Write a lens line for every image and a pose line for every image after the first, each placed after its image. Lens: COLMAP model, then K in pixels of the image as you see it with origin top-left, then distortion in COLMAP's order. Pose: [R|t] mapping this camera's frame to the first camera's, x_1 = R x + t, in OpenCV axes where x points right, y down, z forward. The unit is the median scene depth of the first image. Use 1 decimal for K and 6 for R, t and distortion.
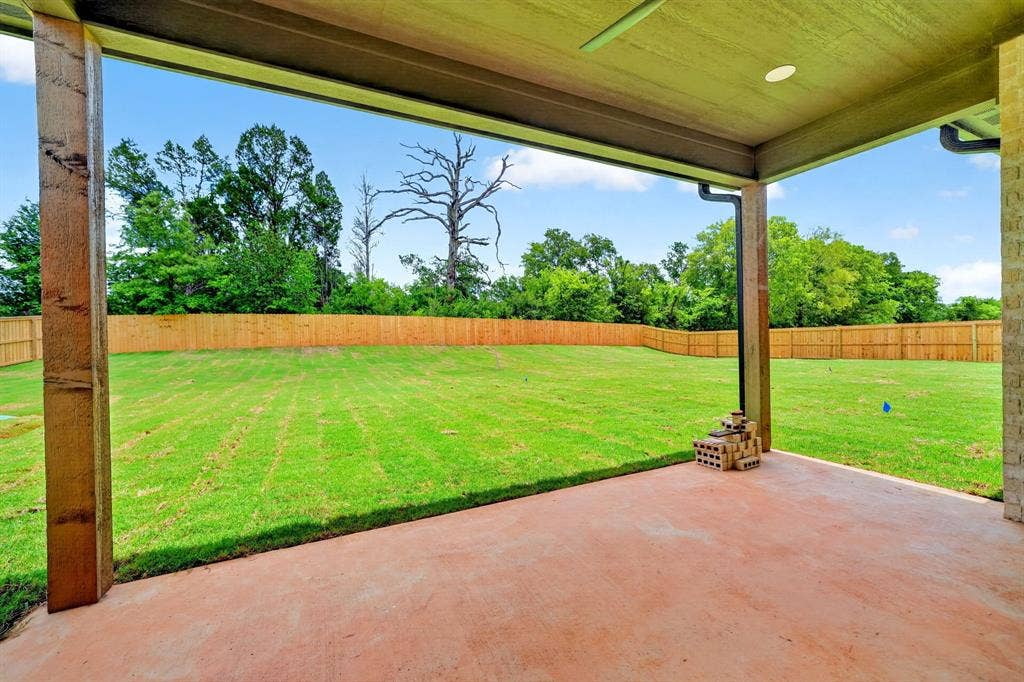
lens RADIAL K [[407.9, 0, 505.3], [0, 407.9, 341.9], [0, 0, 1]] dist [-0.002195, 0.000991]
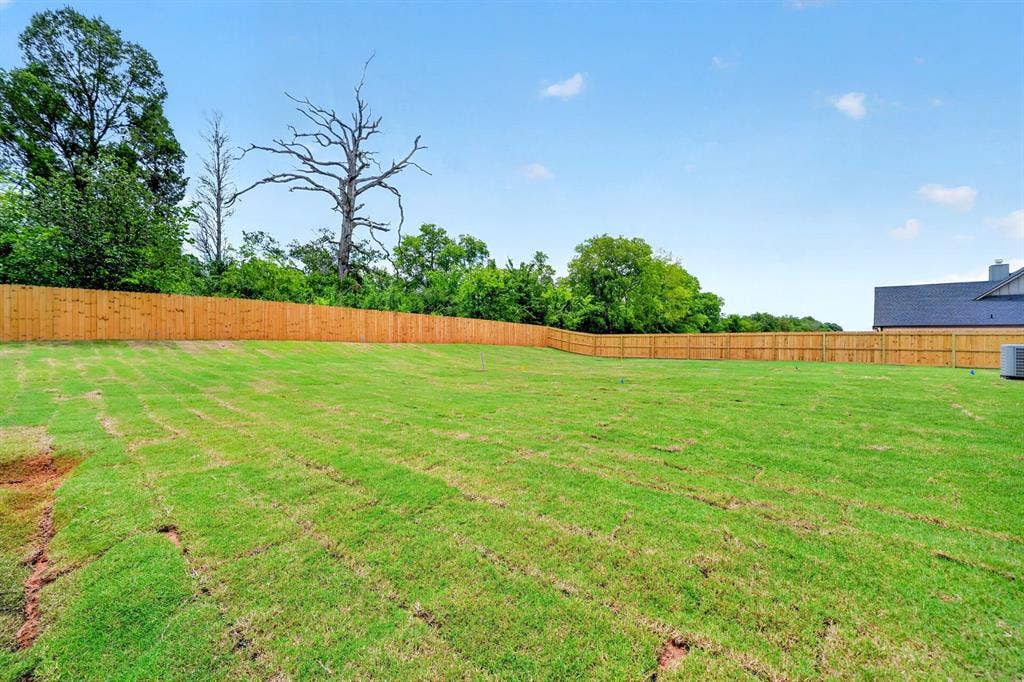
lens RADIAL K [[407.9, 0, 513.9], [0, 407.9, 340.6], [0, 0, 1]] dist [-0.002195, 0.000991]
pose [[0.920870, 0.021377, 0.389284, -0.132957], [-0.020022, 0.999771, -0.007538, 0.003304], [-0.389356, -0.000852, 0.921087, 0.069273]]
